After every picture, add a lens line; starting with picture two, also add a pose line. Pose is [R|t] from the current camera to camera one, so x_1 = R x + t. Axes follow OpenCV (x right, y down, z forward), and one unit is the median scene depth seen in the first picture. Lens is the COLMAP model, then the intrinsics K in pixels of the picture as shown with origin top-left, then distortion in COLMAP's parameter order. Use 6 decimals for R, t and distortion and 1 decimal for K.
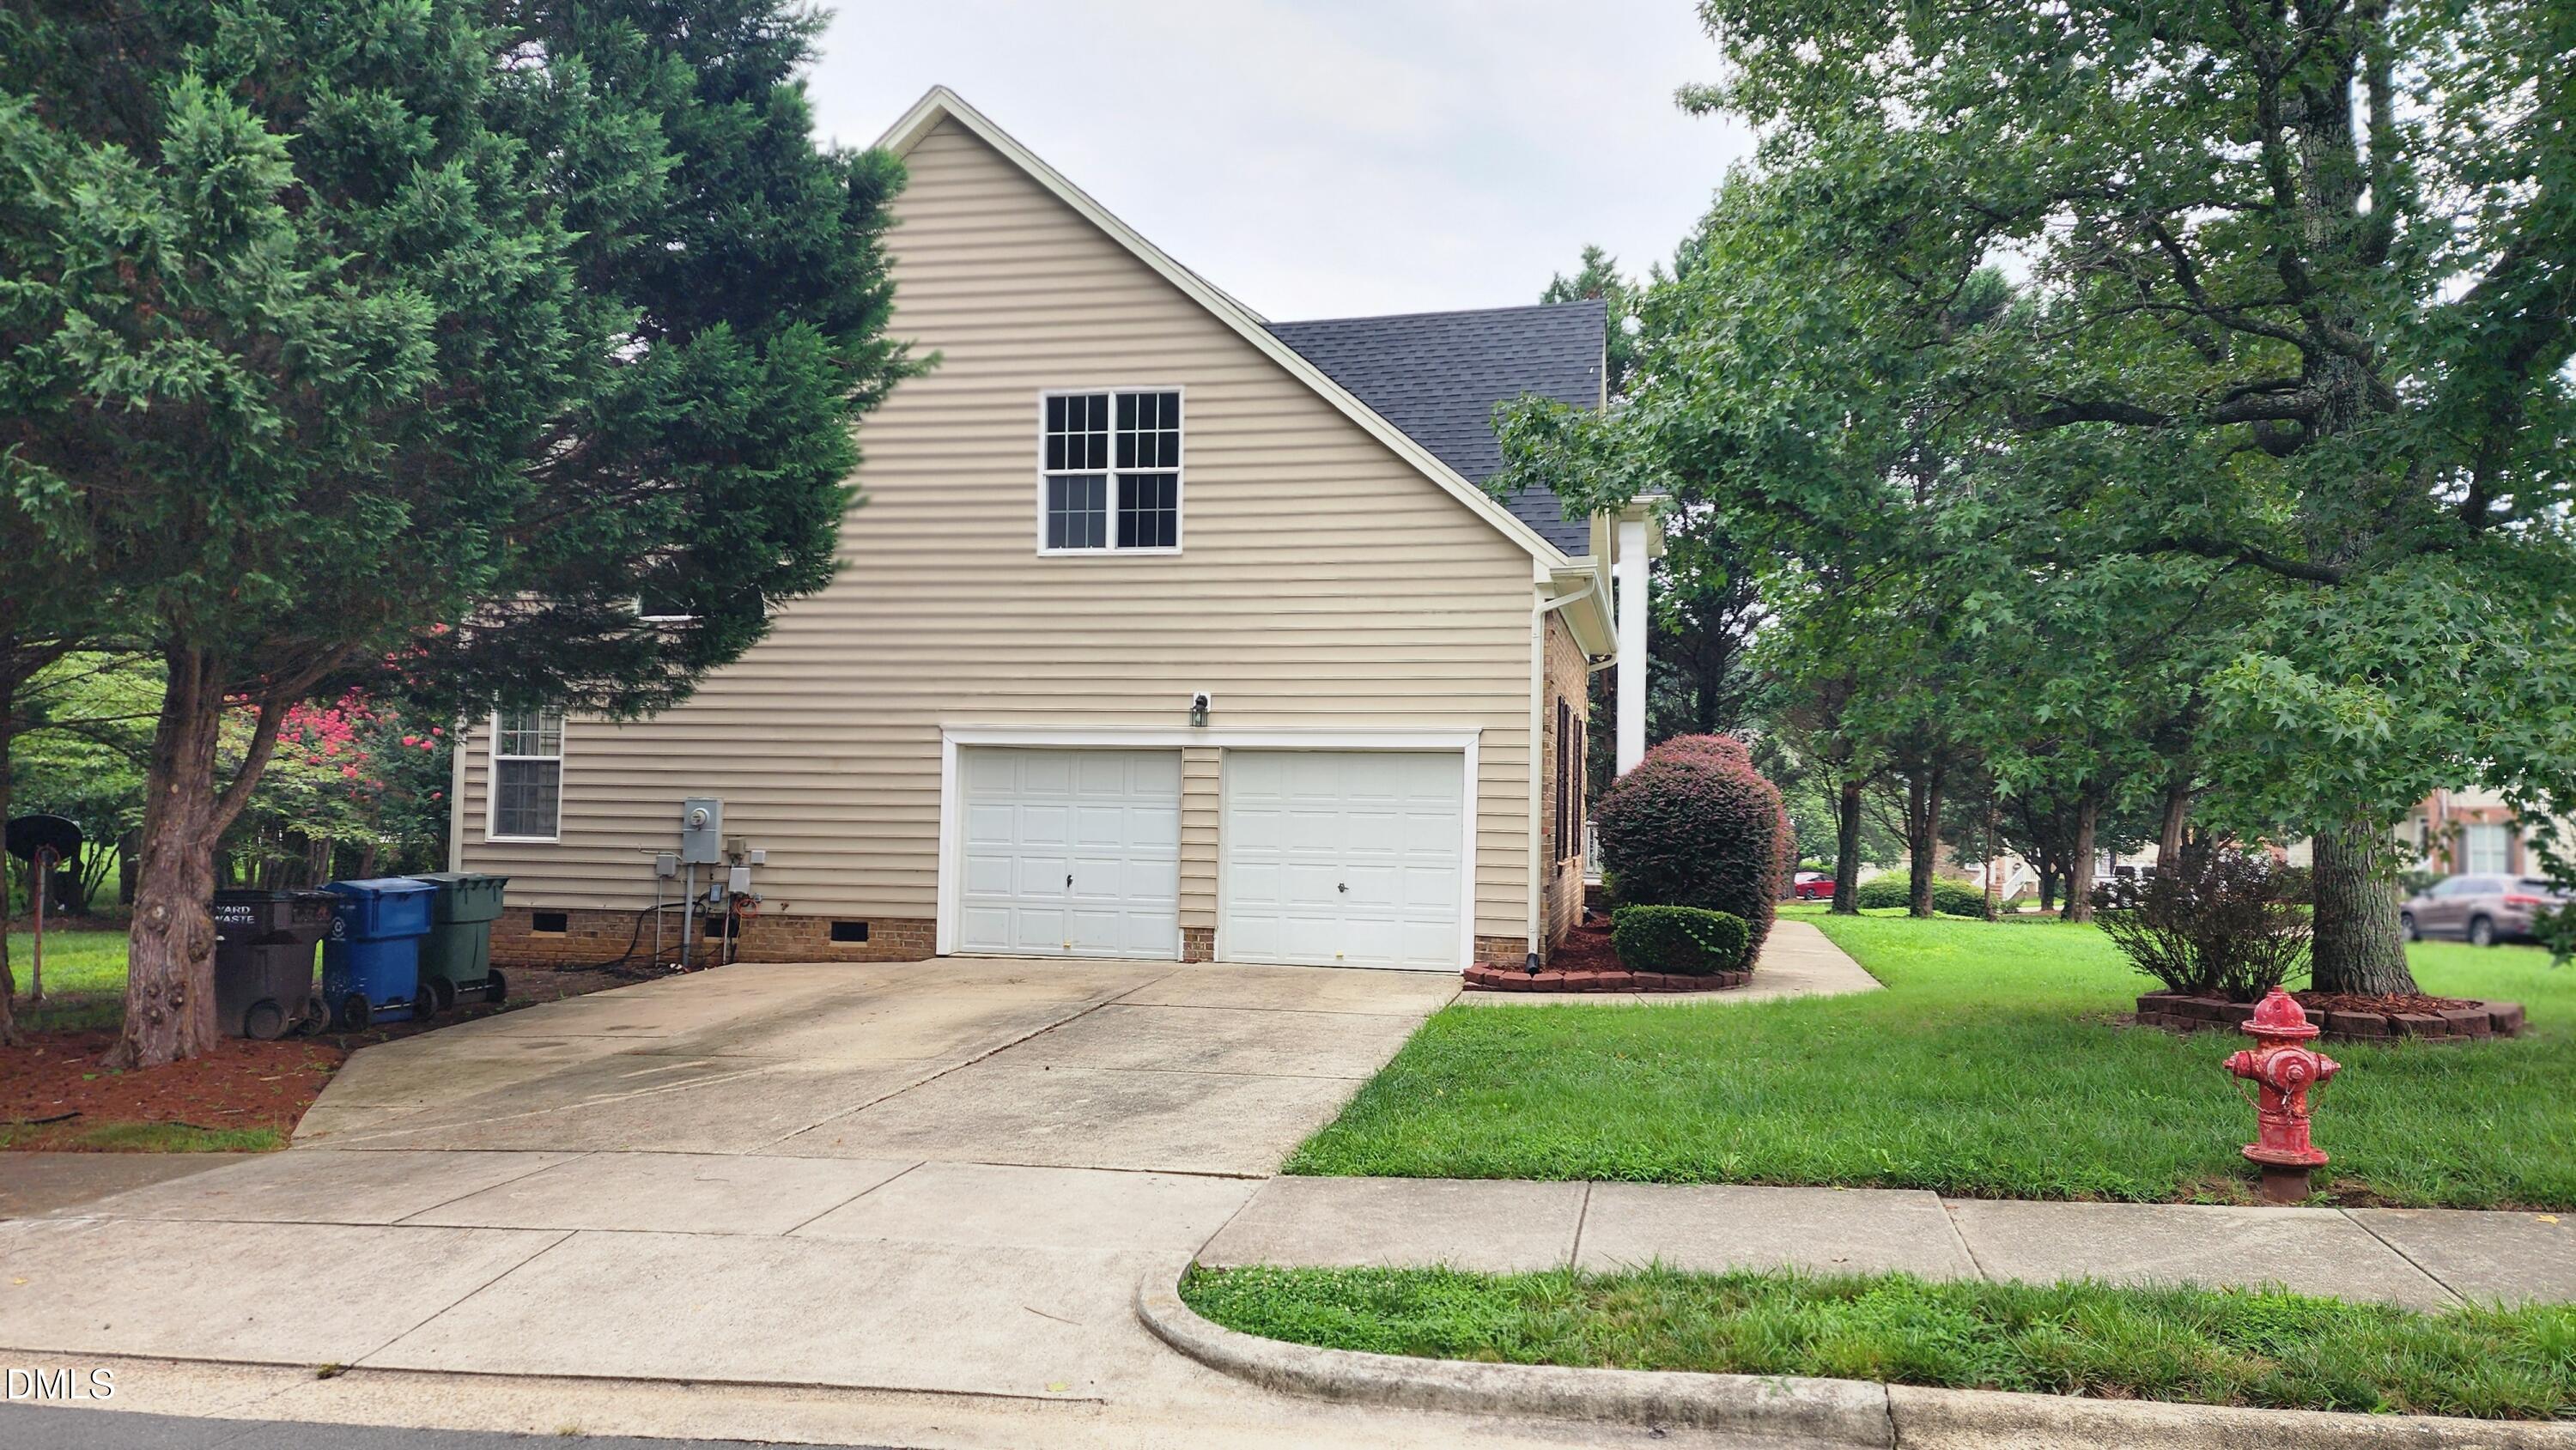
lens RADIAL K [[1710.4, 0, 1247.1], [0, 1710.4, 735.0], [0, 0, 1]] dist [0.123769, -0.135084]
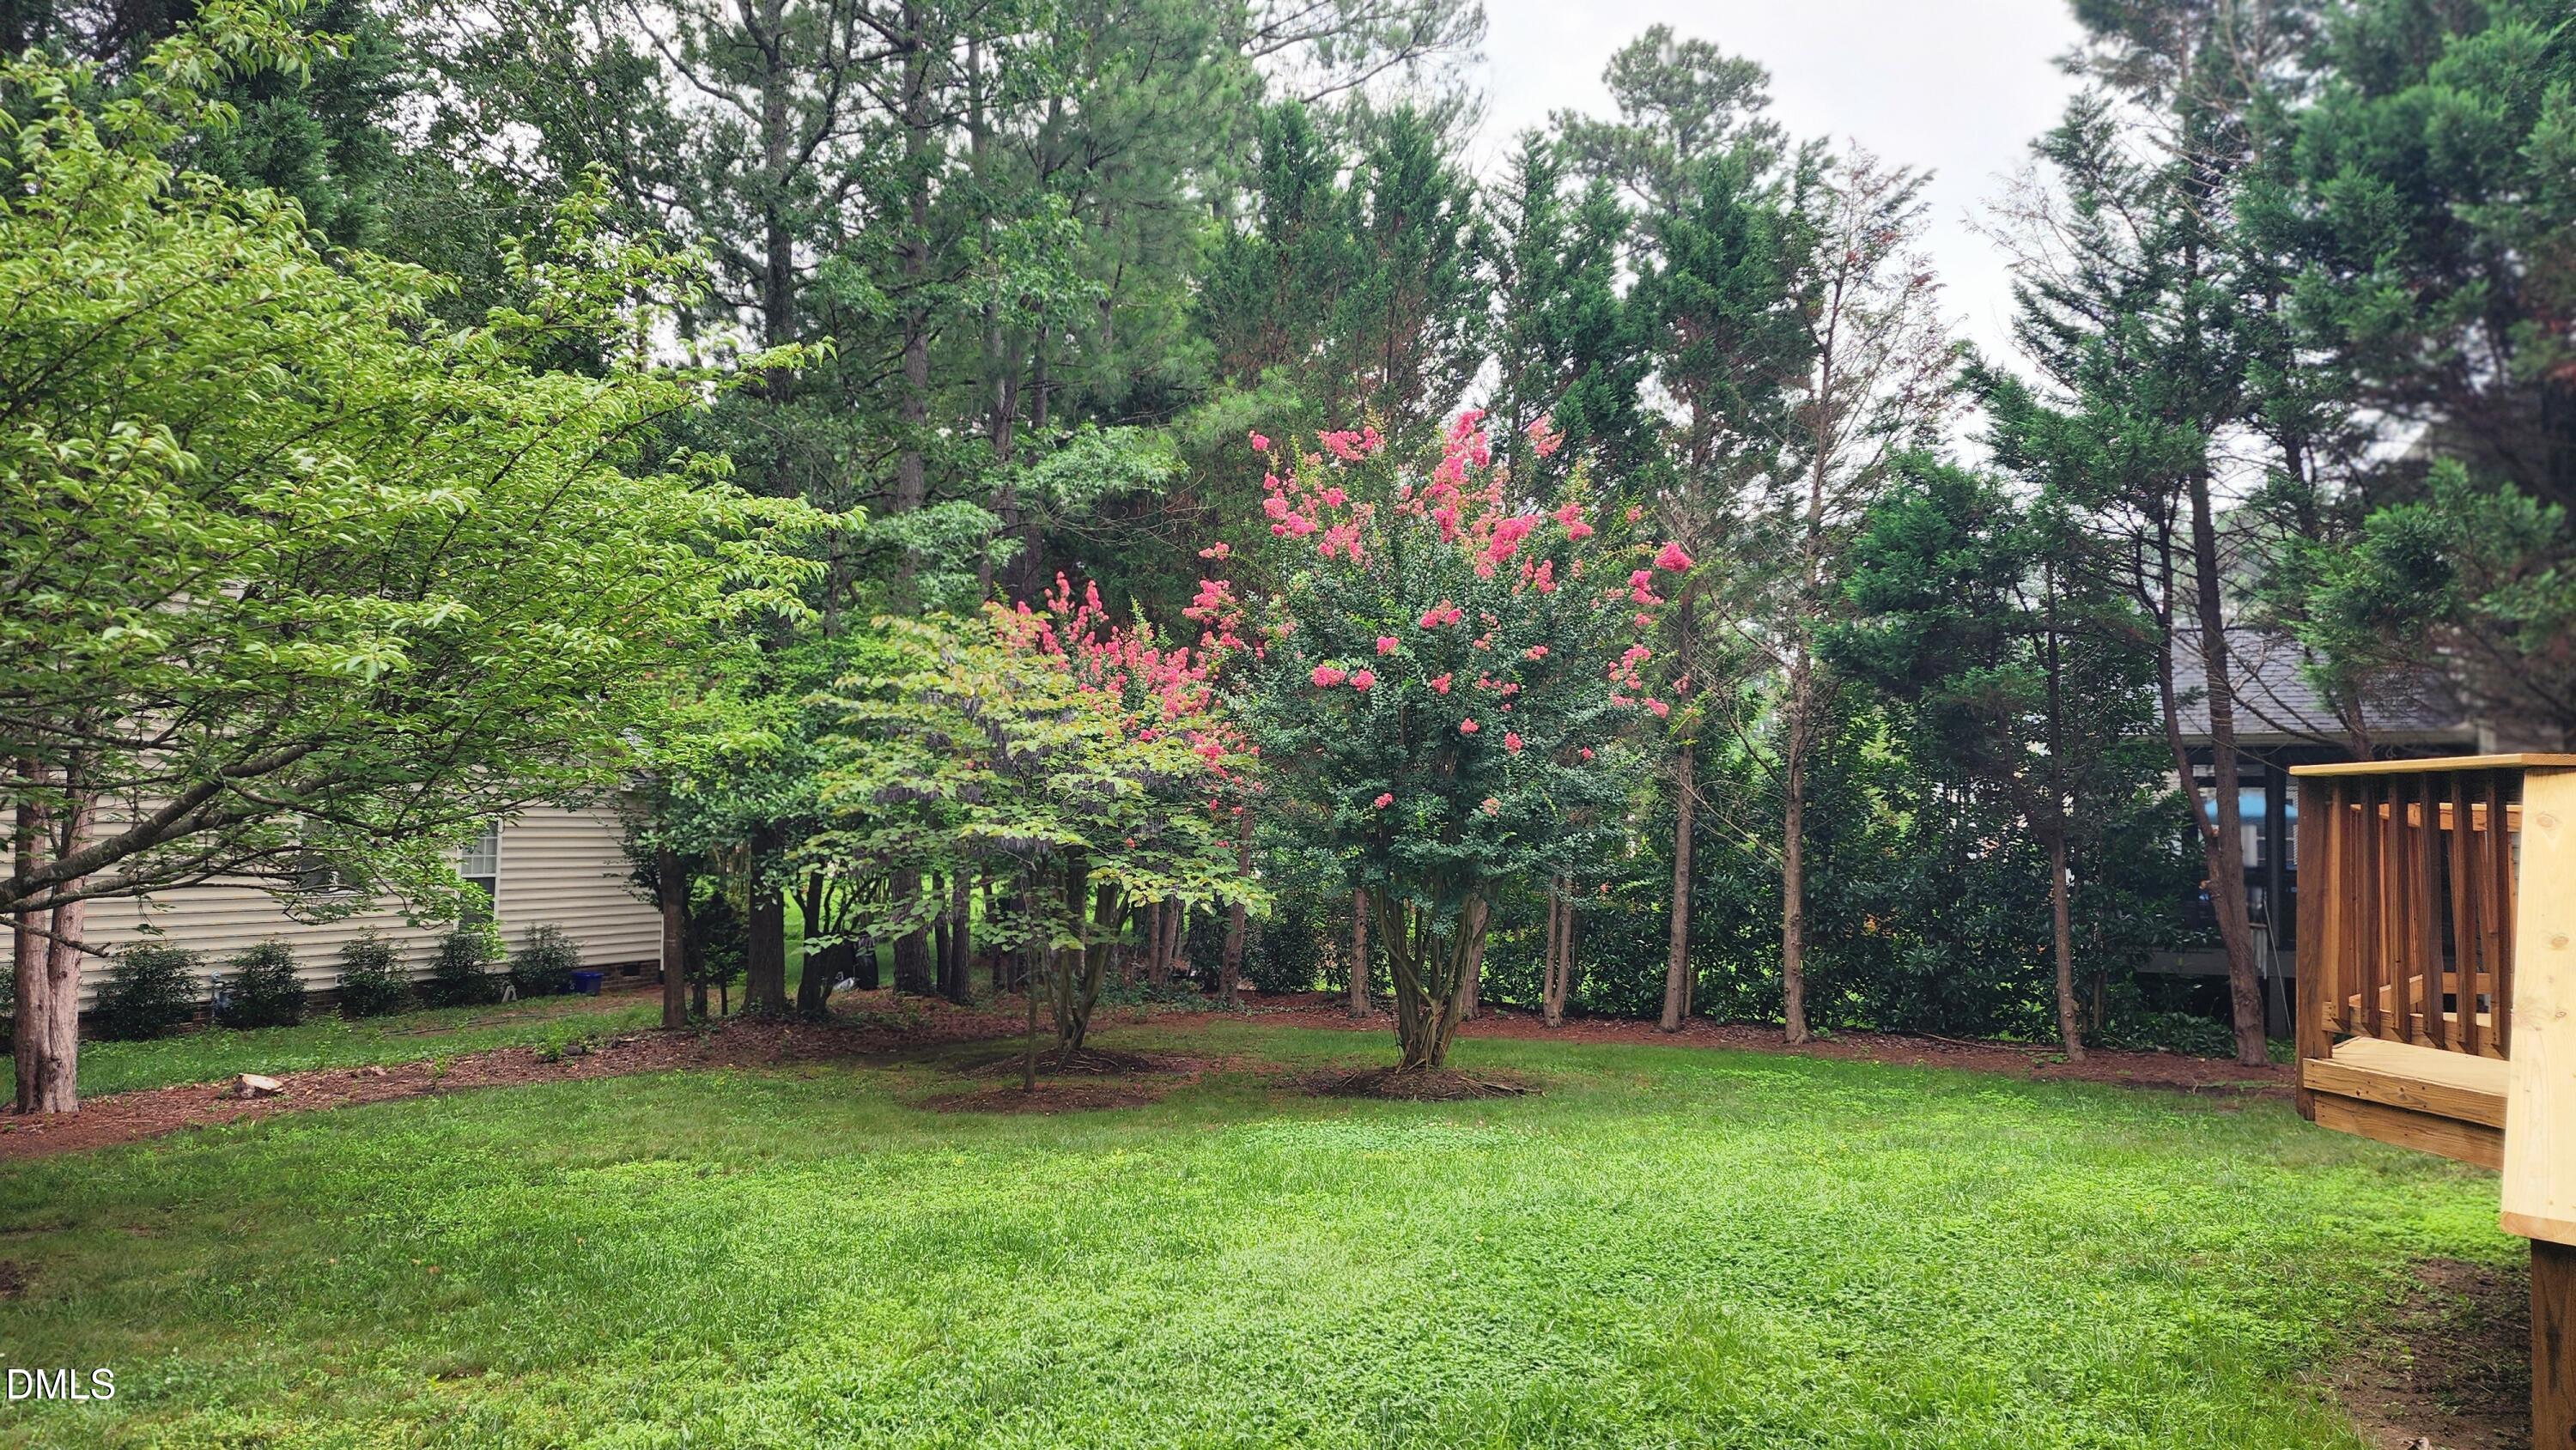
lens RADIAL K [[1710.4, 0, 1247.1], [0, 1710.4, 735.0], [0, 0, 1]] dist [0.123769, -0.135084]
pose [[0.906193, -0.028890, -0.421877, -0.550723], [0.021975, 0.999533, -0.021246, 0.045933], [0.422293, 0.009982, 0.906404, 1.049256]]
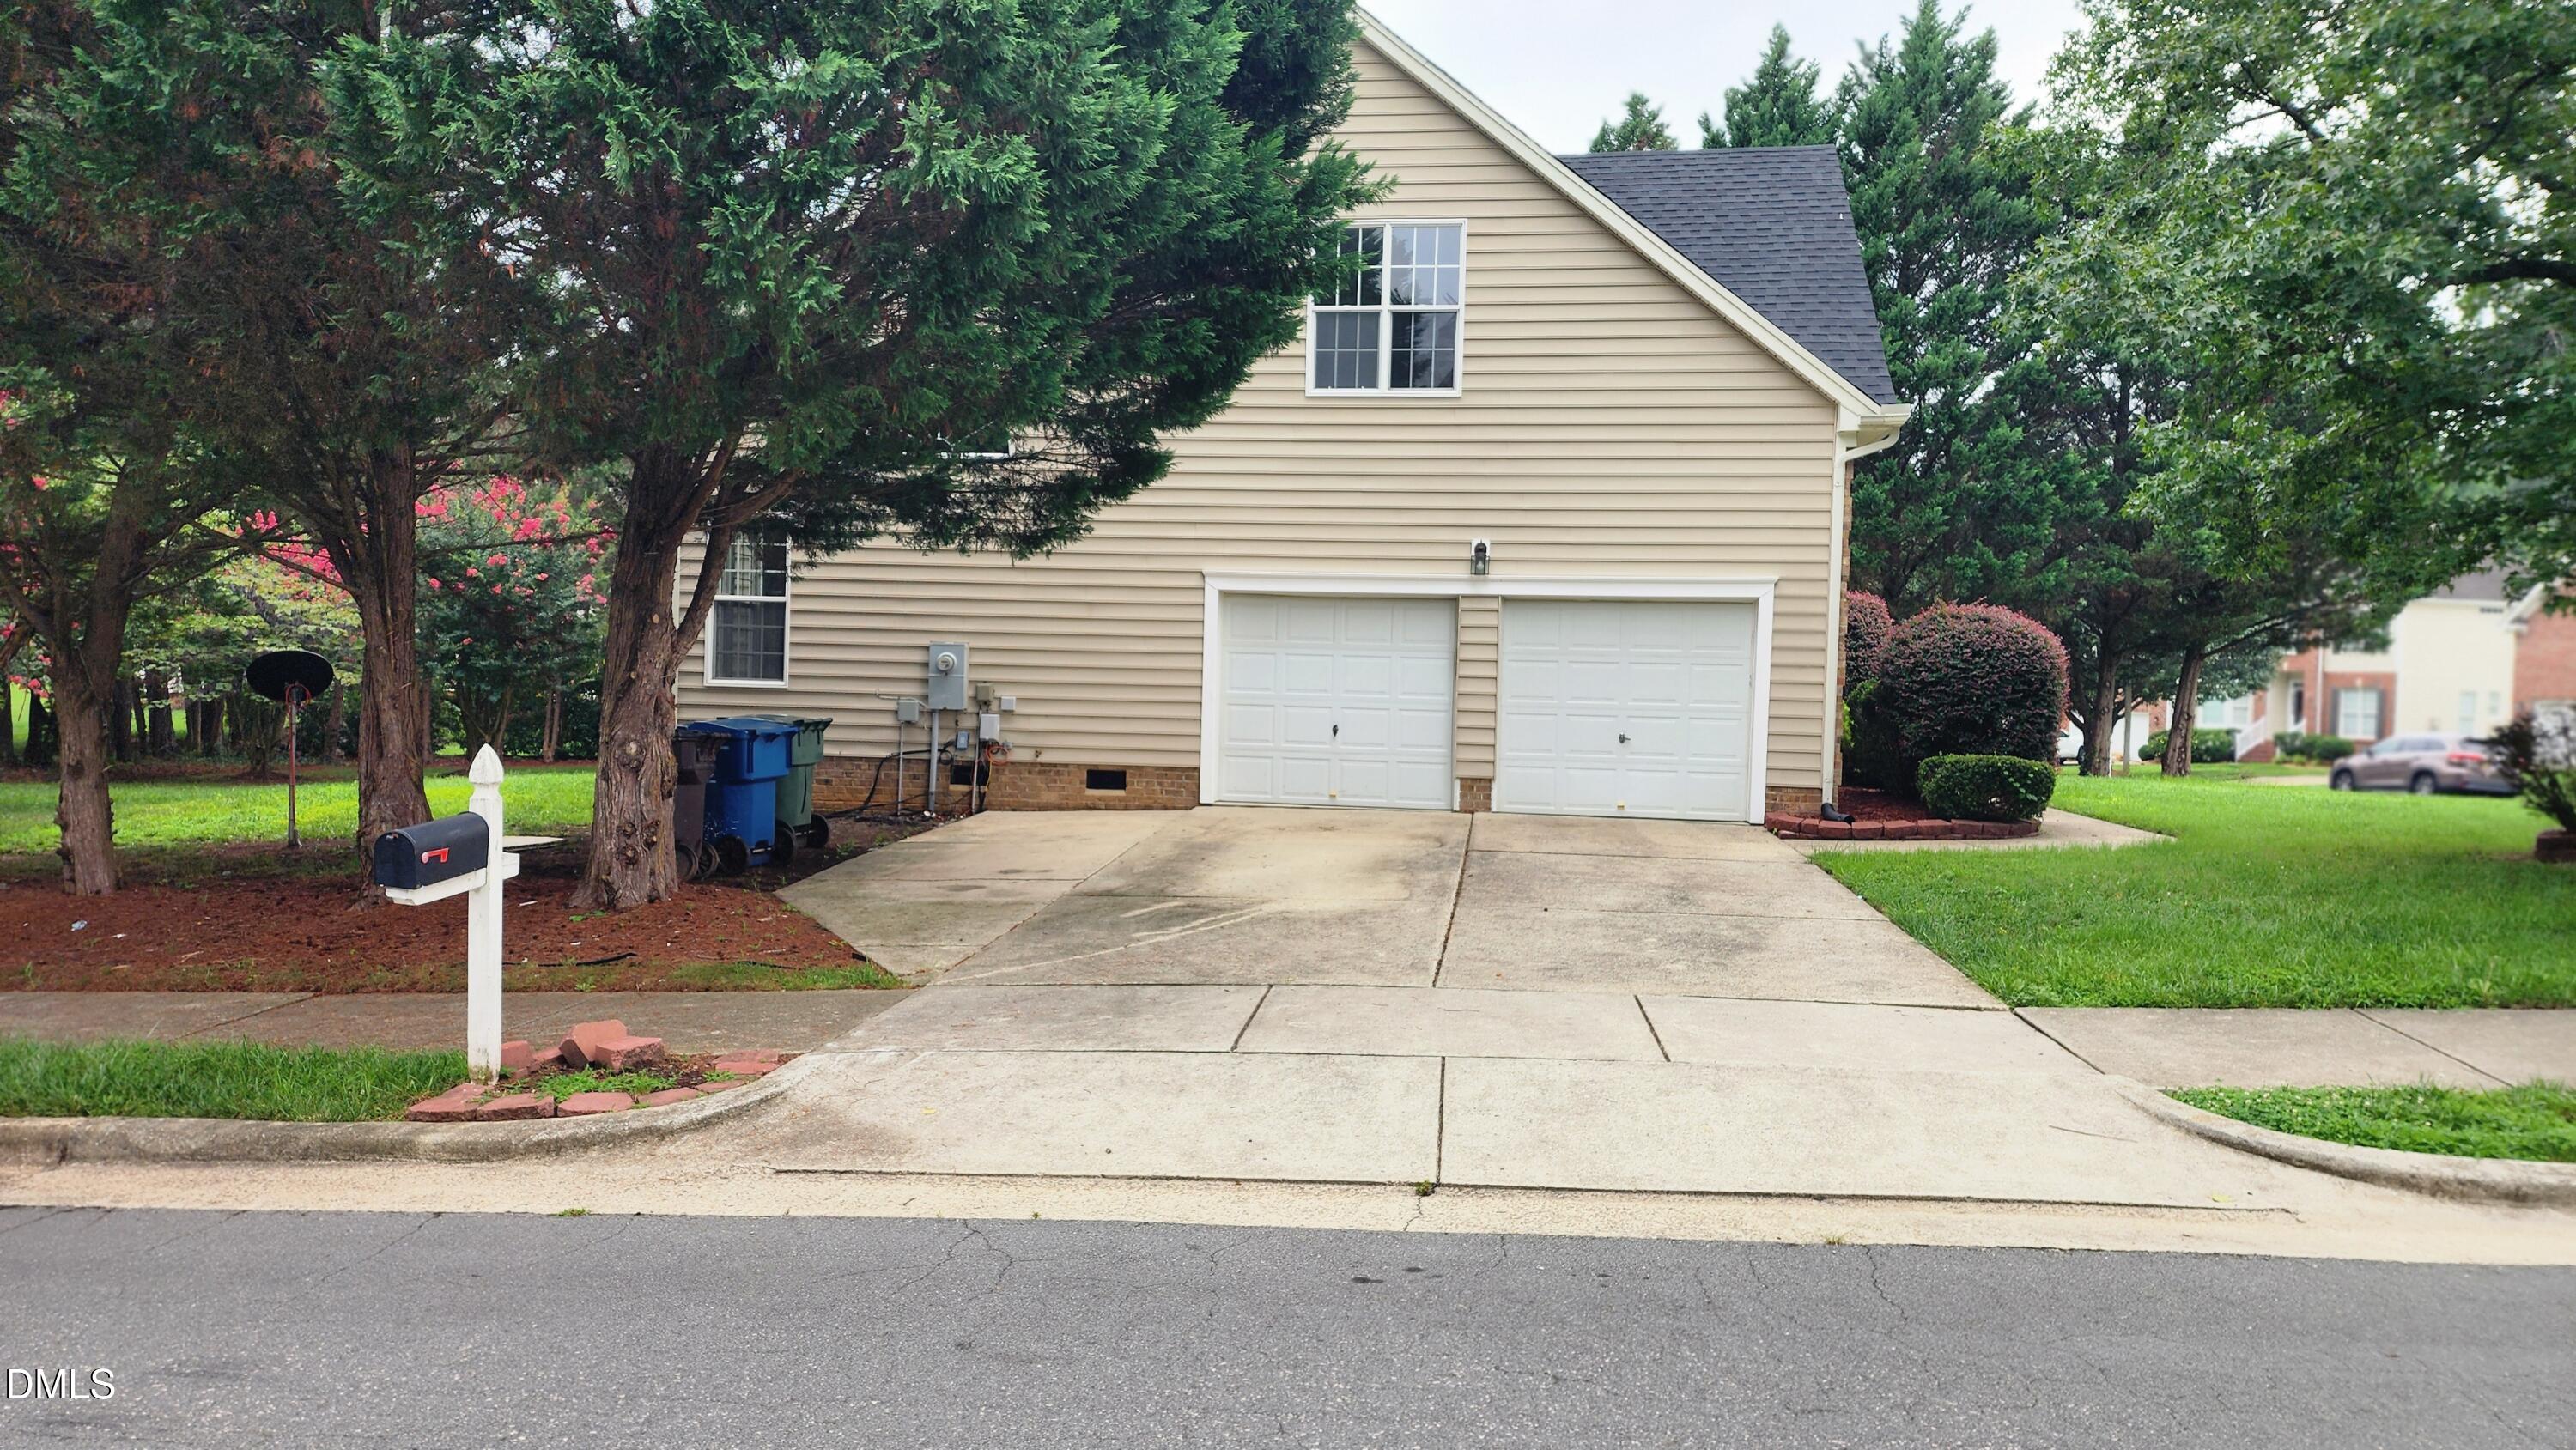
lens RADIAL K [[1734.8, 0, 1209.2], [0, 1734.8, 721.6], [0, 0, 1]] dist [0.096310, -0.092993]
pose [[0.995197, 0.004986, 0.097767, -0.272662], [-0.011966, 0.997409, 0.070938, 0.010091], [-0.097160, -0.071767, 0.992678, 0.015388]]
